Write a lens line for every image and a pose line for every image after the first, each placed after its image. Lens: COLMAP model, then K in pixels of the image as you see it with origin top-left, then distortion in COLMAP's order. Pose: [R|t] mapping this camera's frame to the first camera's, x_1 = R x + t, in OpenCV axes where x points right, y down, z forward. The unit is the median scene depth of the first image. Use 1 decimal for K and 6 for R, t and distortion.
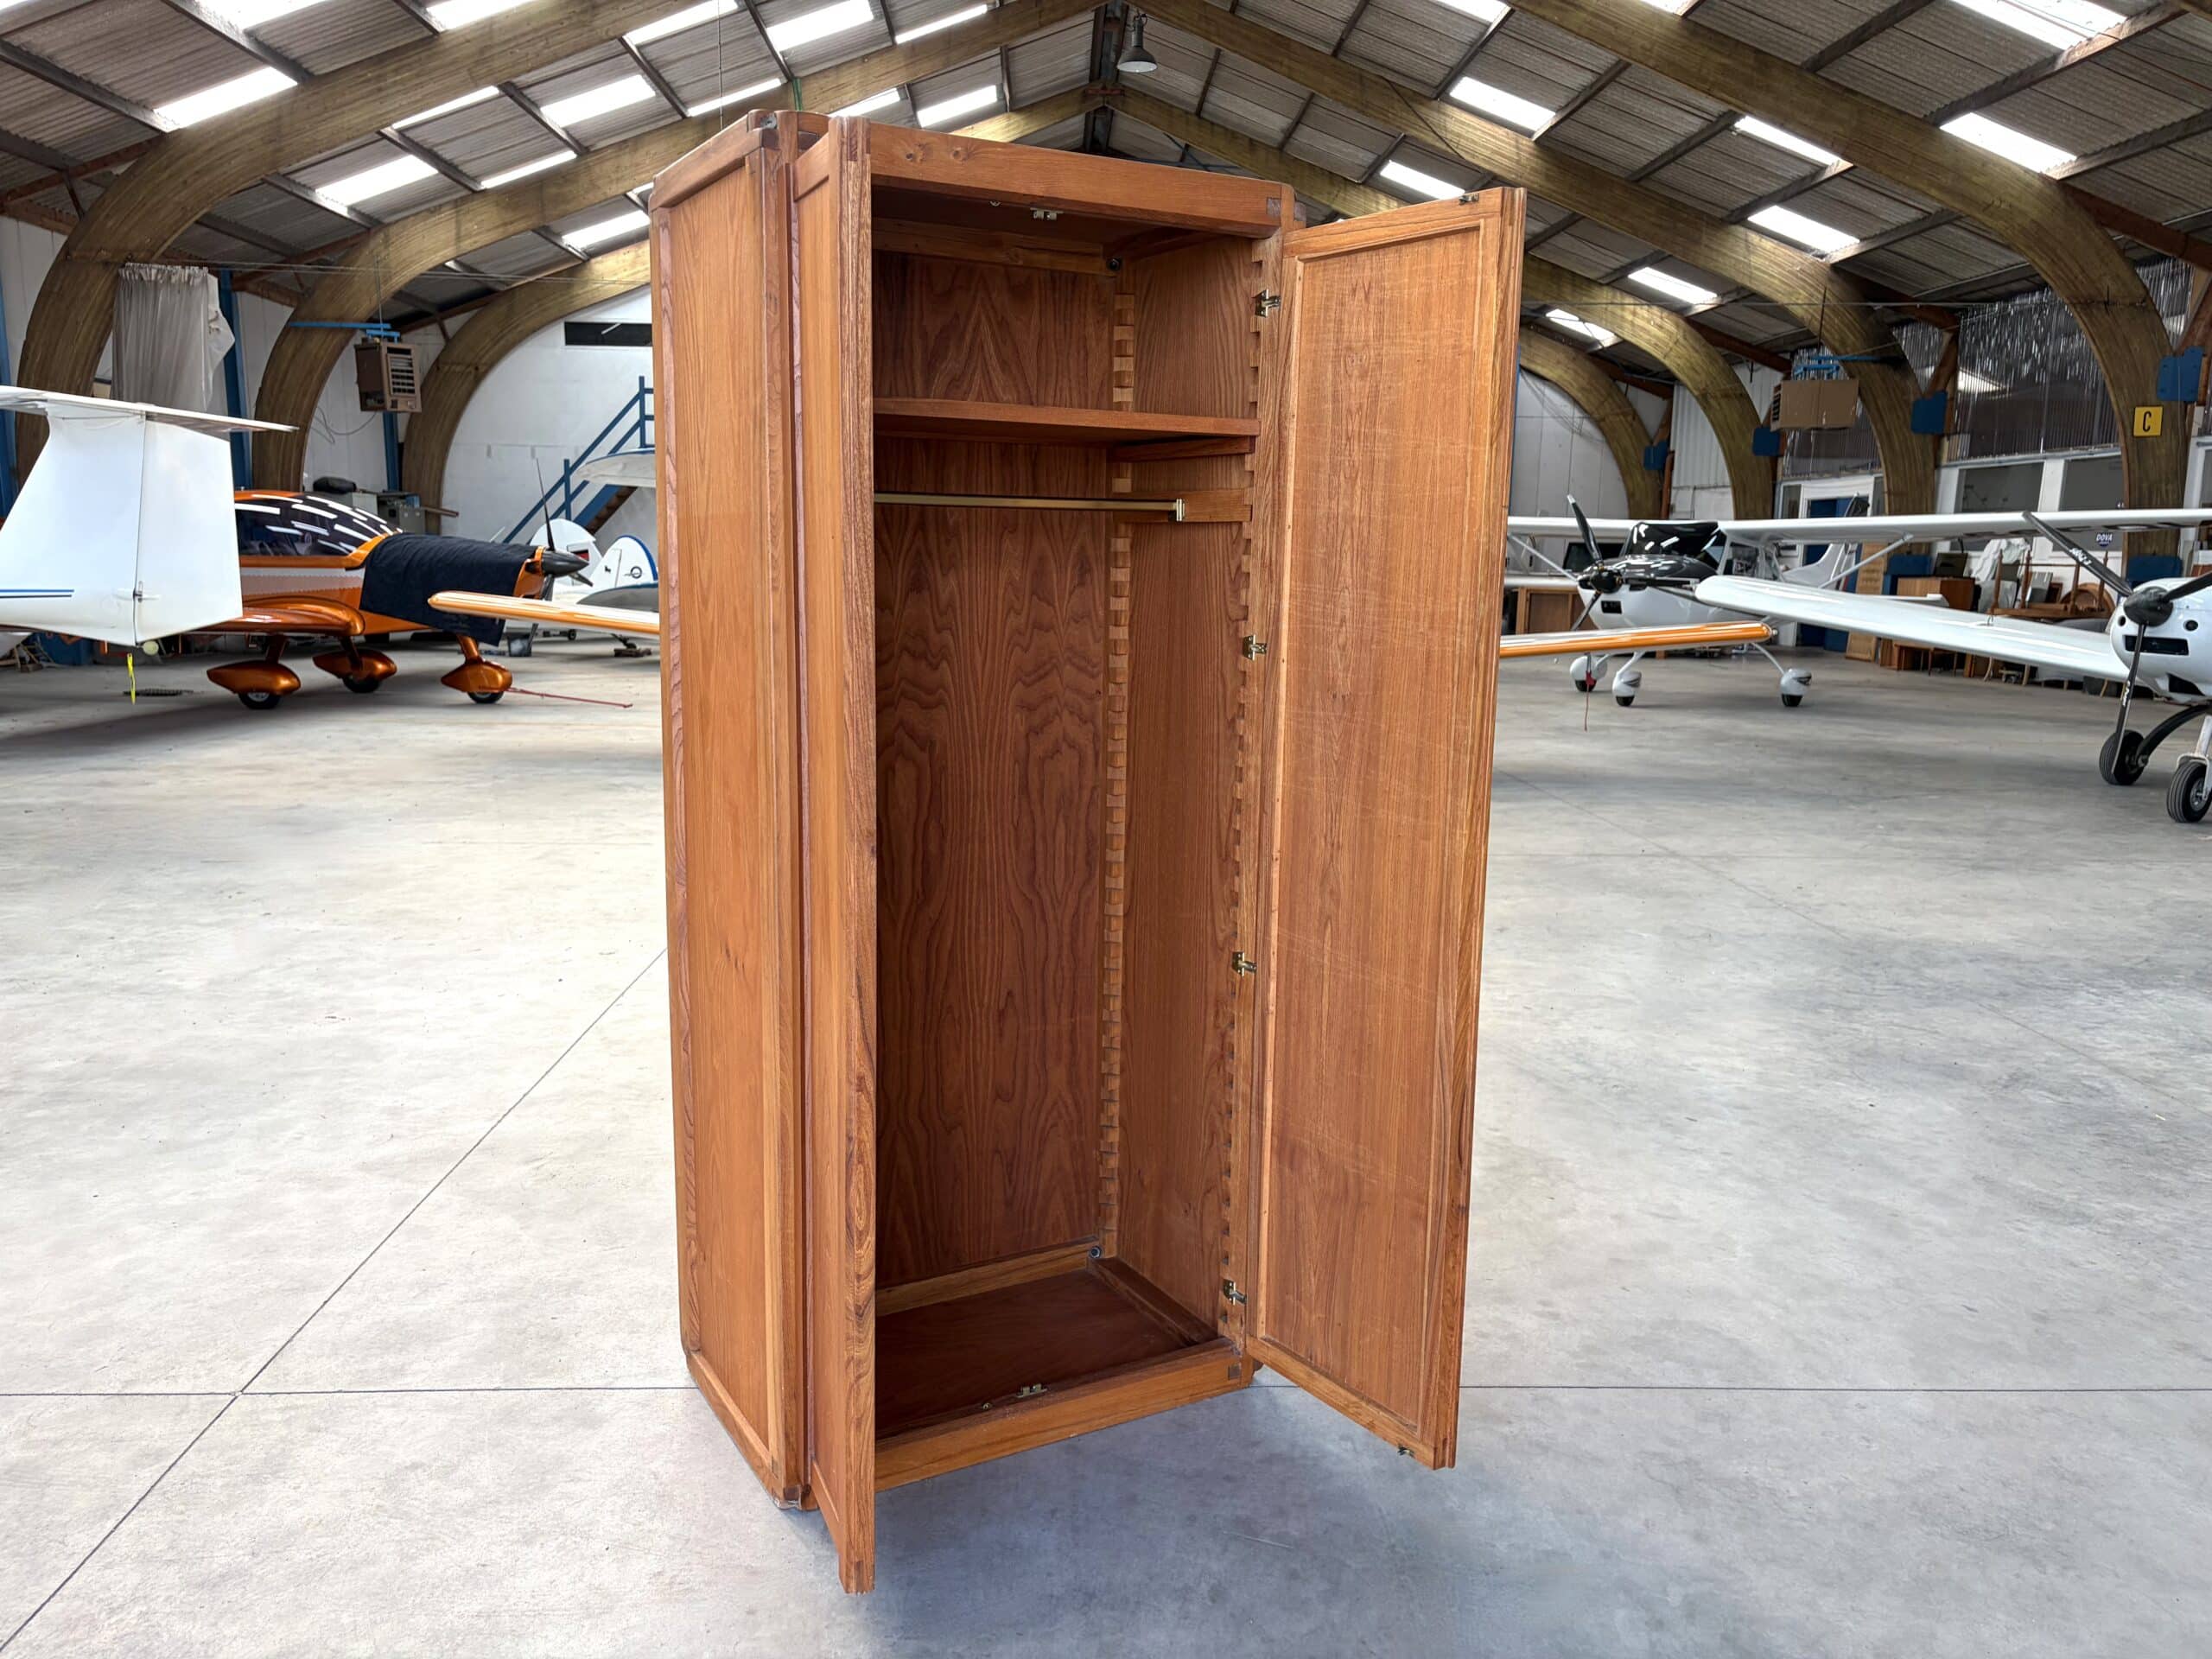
lens RADIAL K [[1645.0, 0, 1106.0], [0, 1645.0, 829.5], [0, 0, 1]] dist [0.069496, -0.065120]
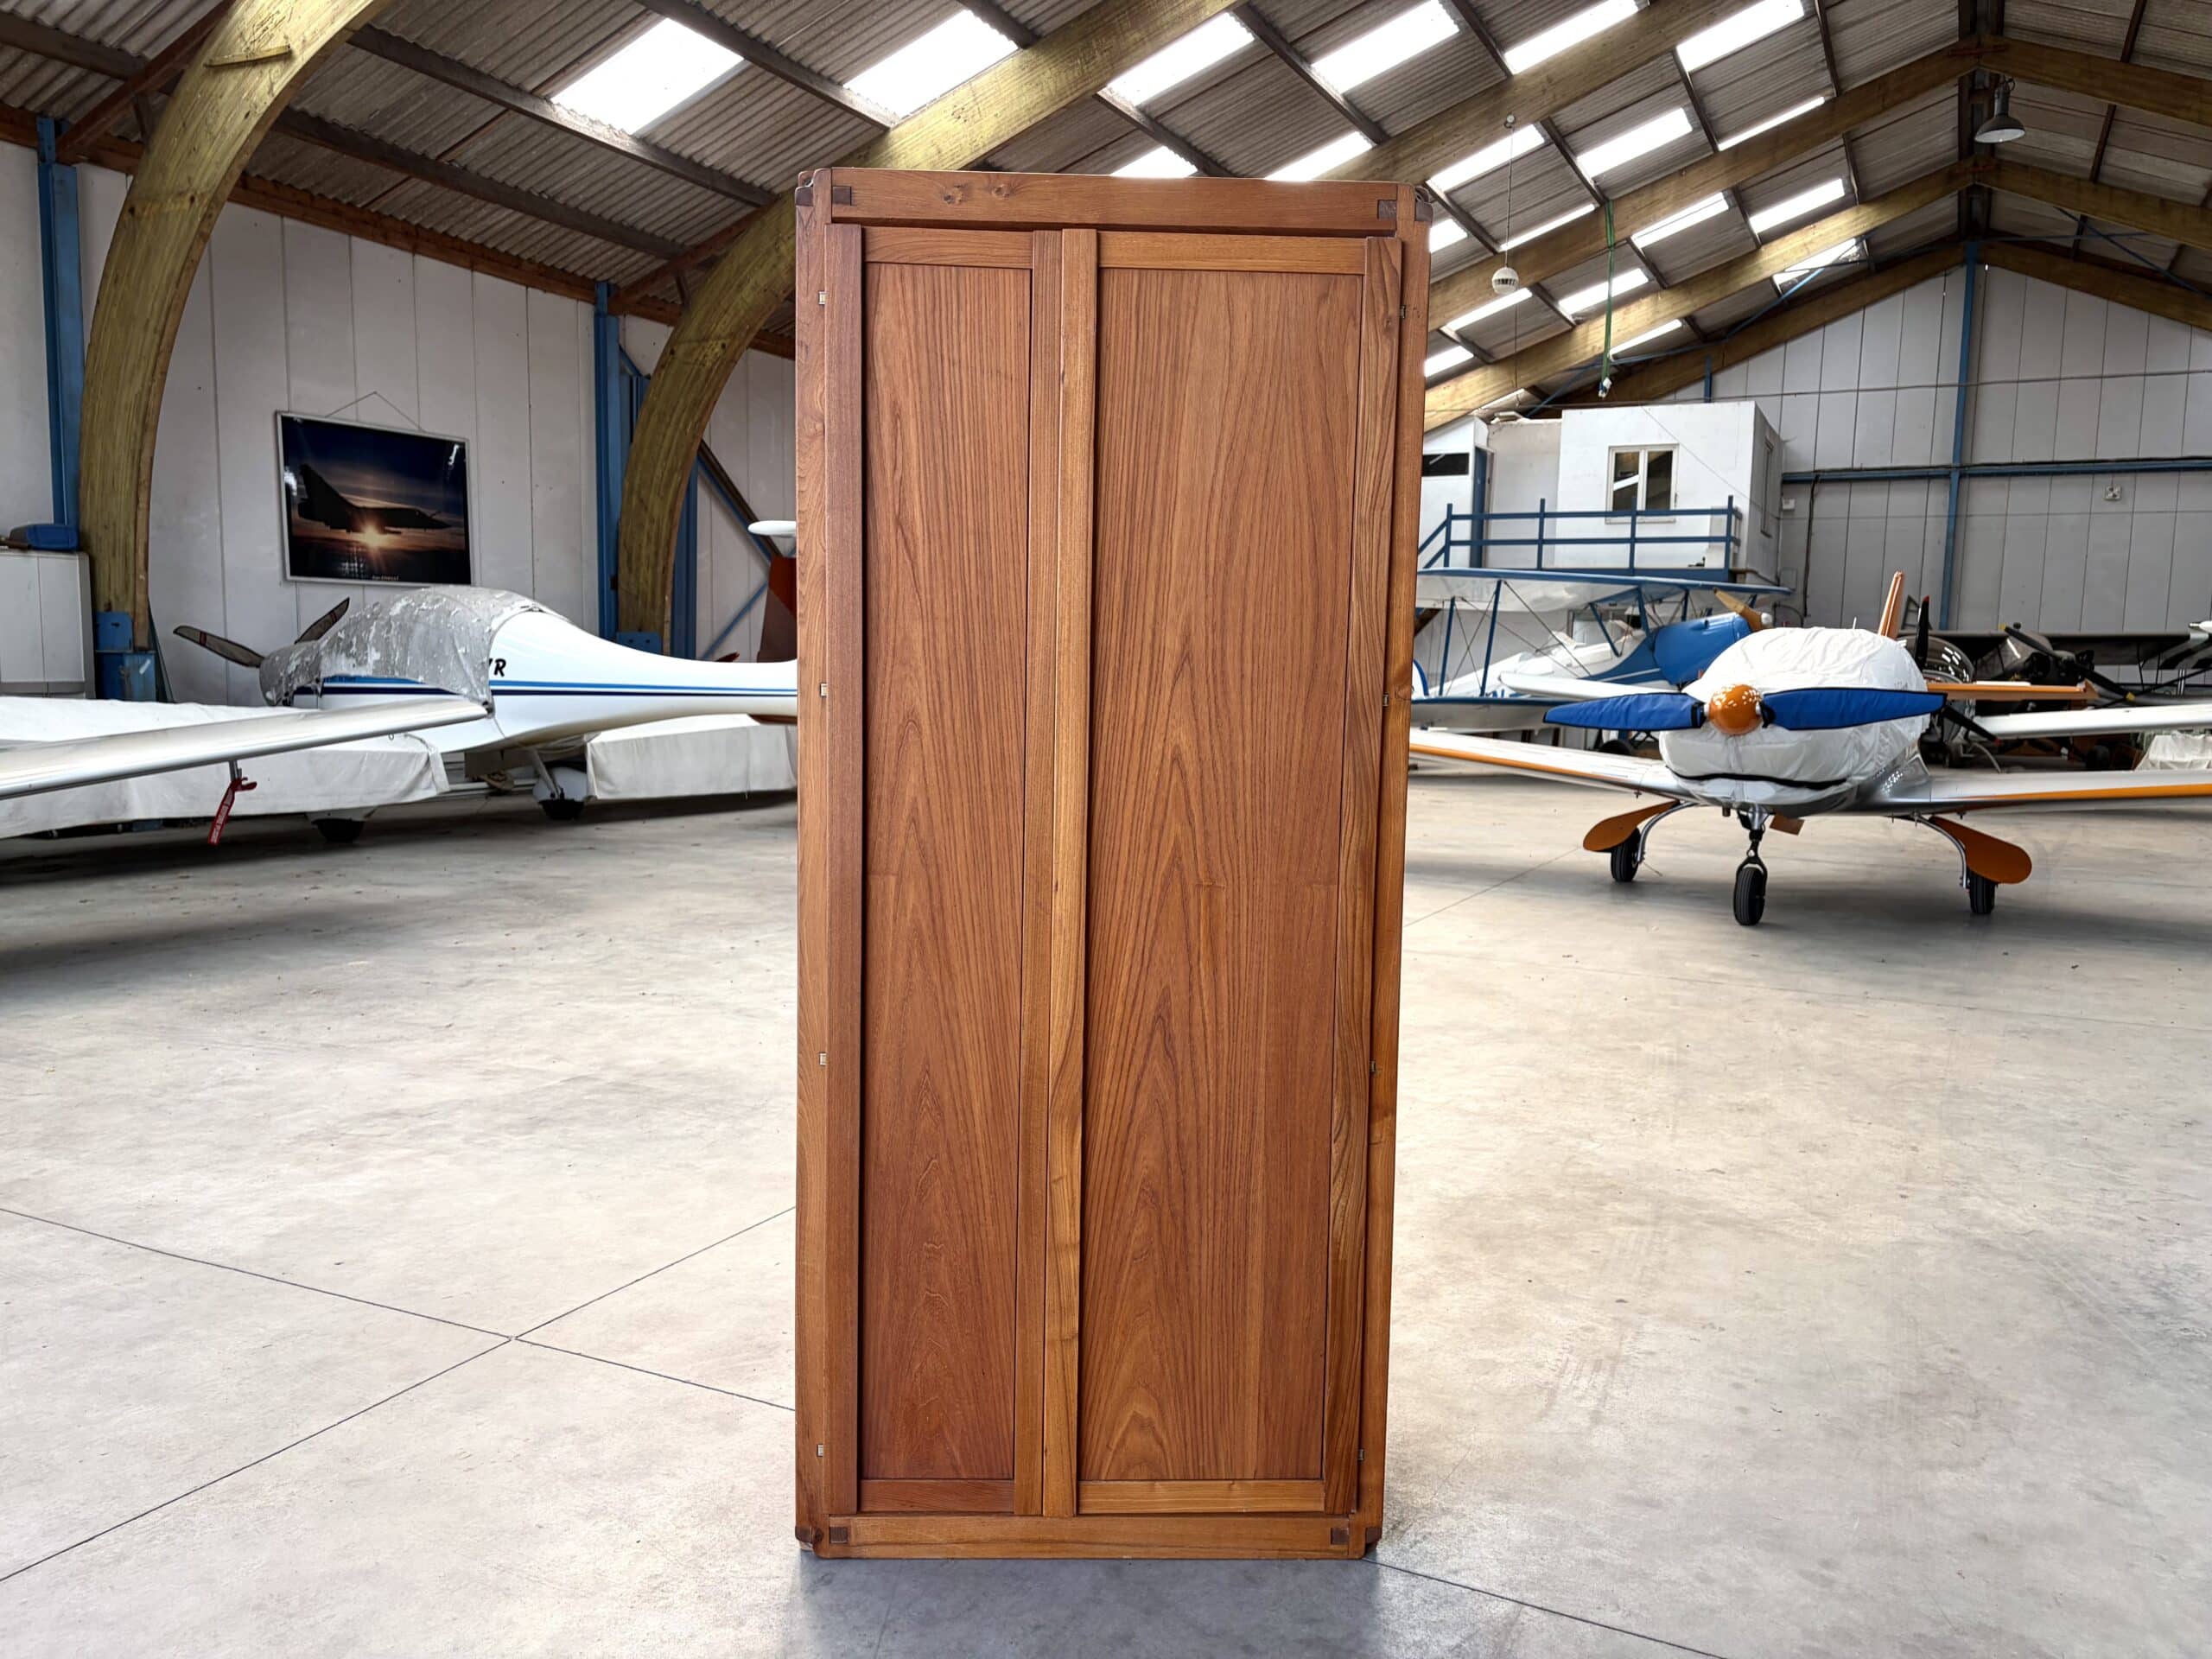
lens RADIAL K [[1652.0, 0, 1120.3], [0, 1652.0, 820.3], [0, 0, 1]] dist [0.067895, -0.077742]
pose [[0.881829, 0.043736, -0.469537, 0.032568], [-0.081413, 0.994859, -0.060231, 0.001603], [0.464489, 0.091340, 0.880856, 0.013266]]
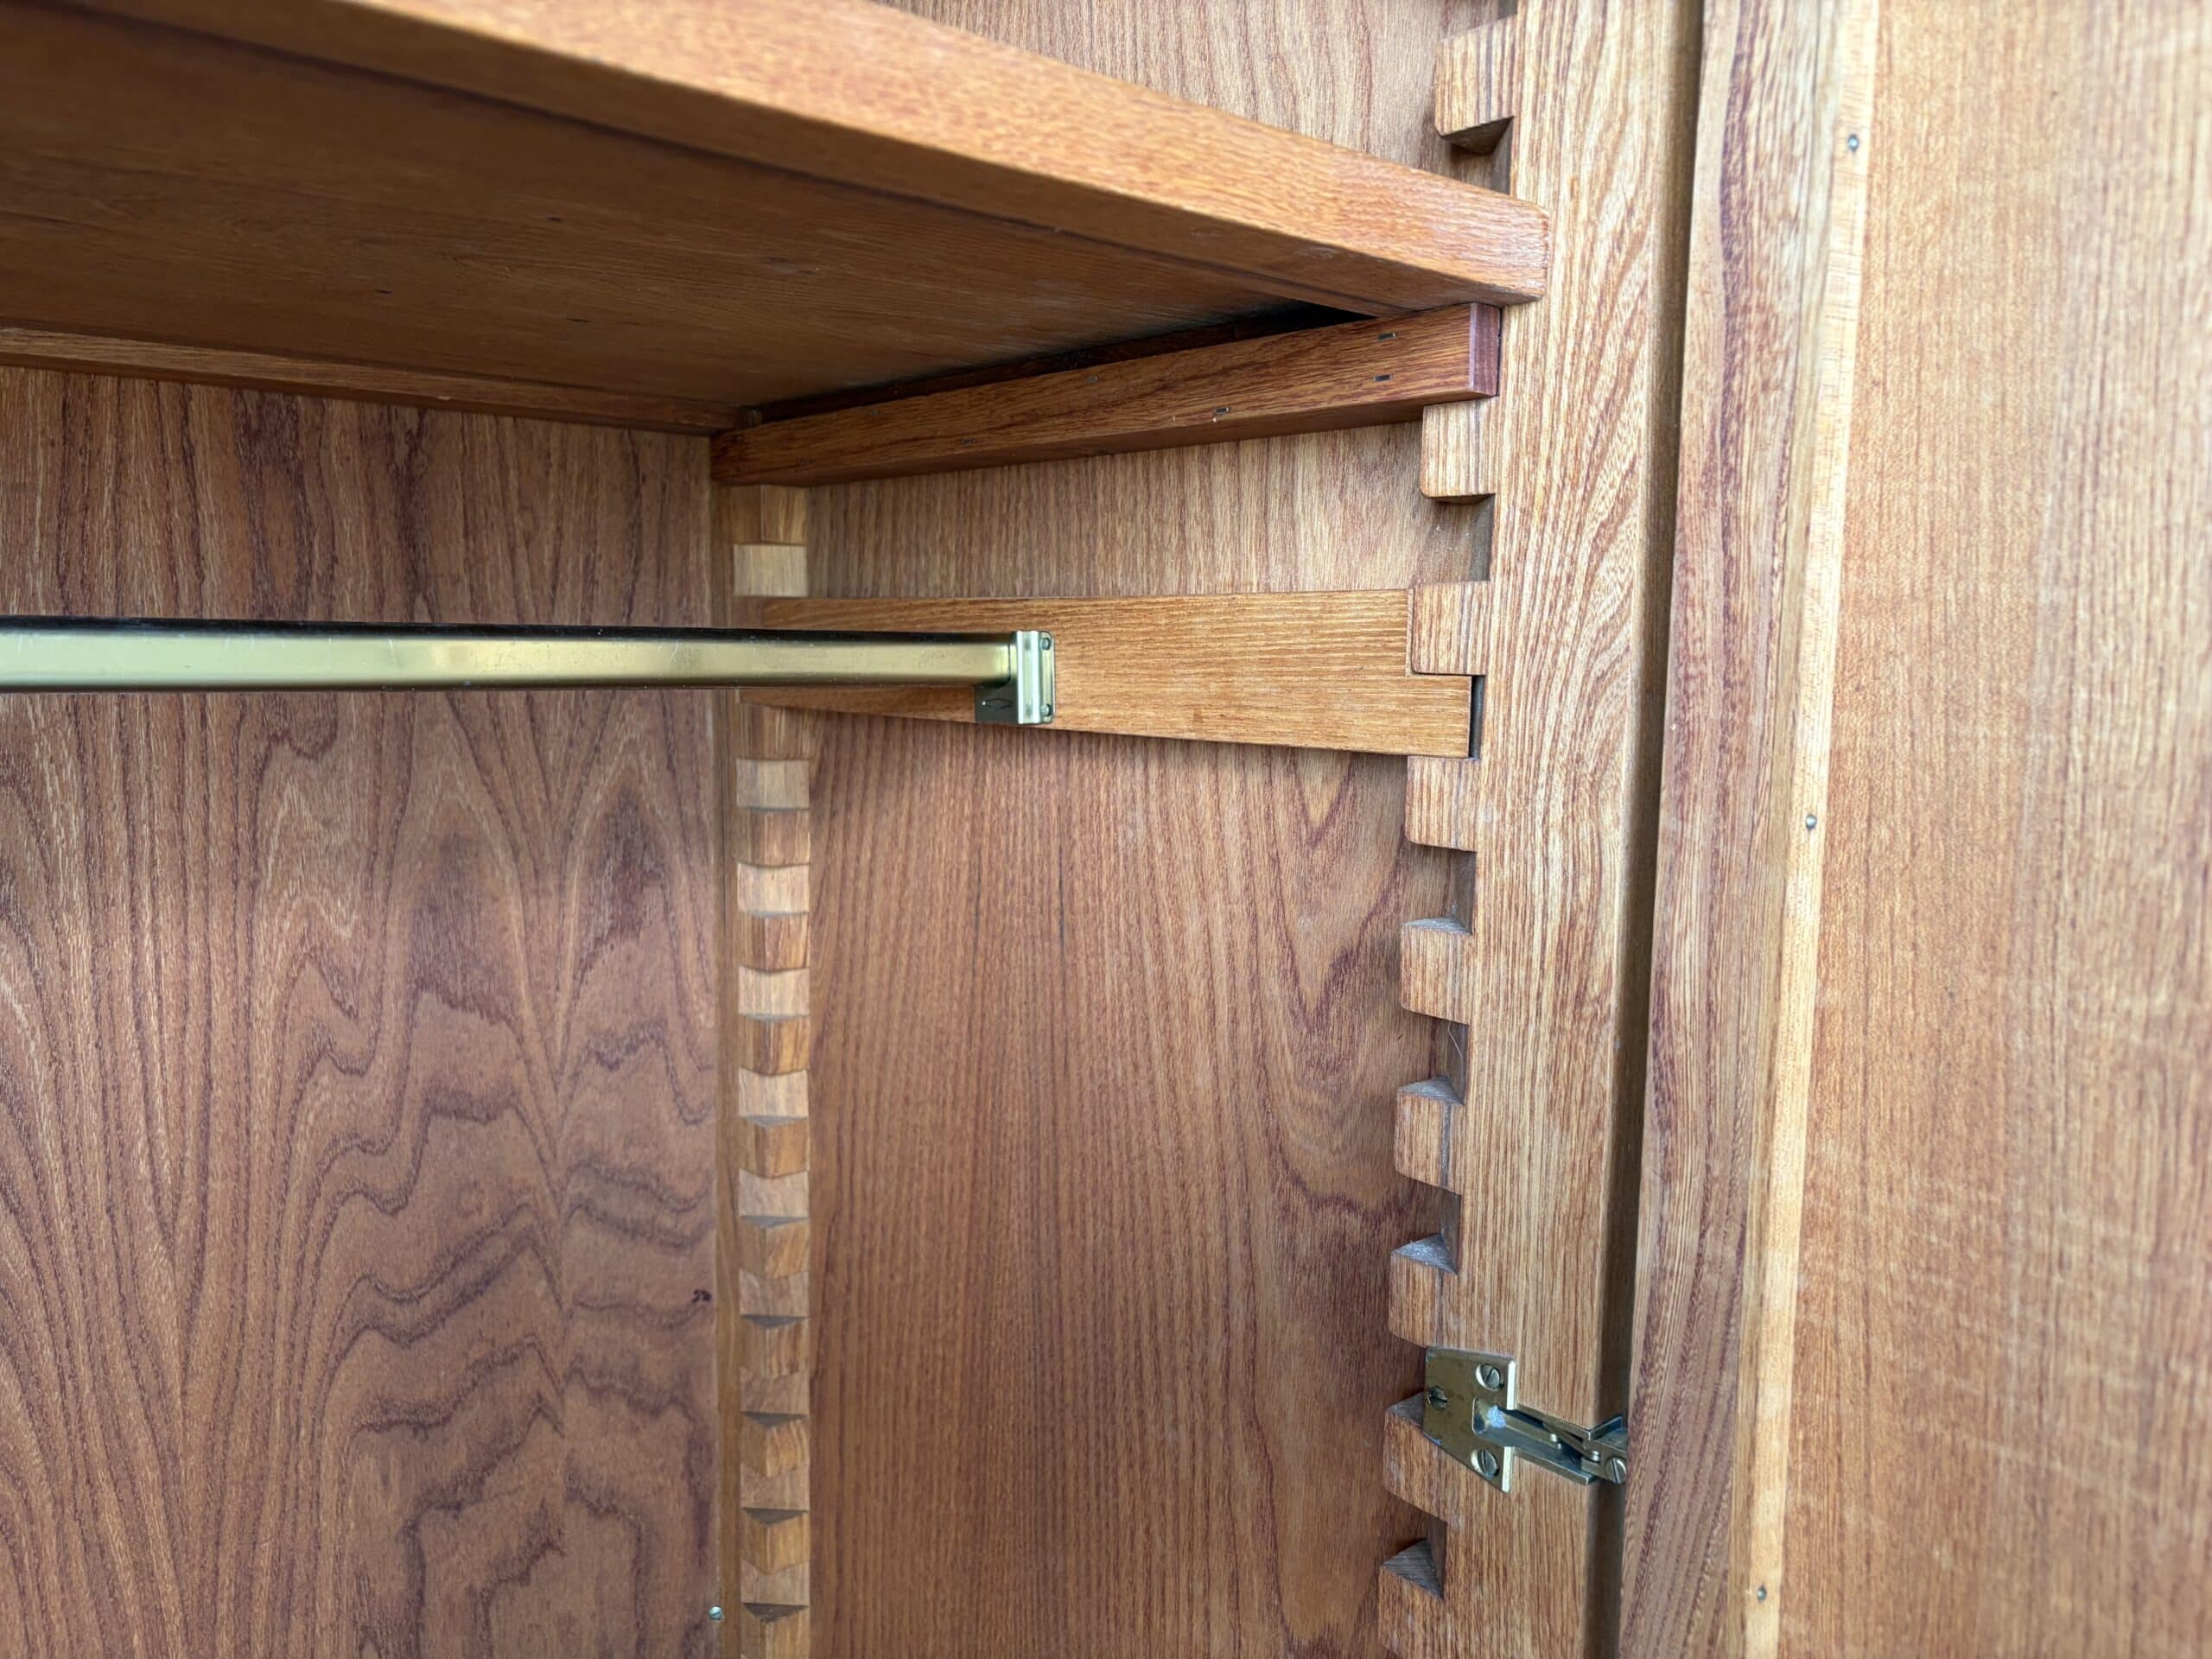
lens RADIAL K [[1652.0, 0, 1120.3], [0, 1652.0, 820.3], [0, 0, 1]] dist [0.067895, -0.077742]
pose [[0.977898, -0.023877, 0.207716, 0.010684], [0.036367, 0.997739, -0.056519, -0.193991], [-0.205897, 0.062824, 0.976555, 0.937239]]
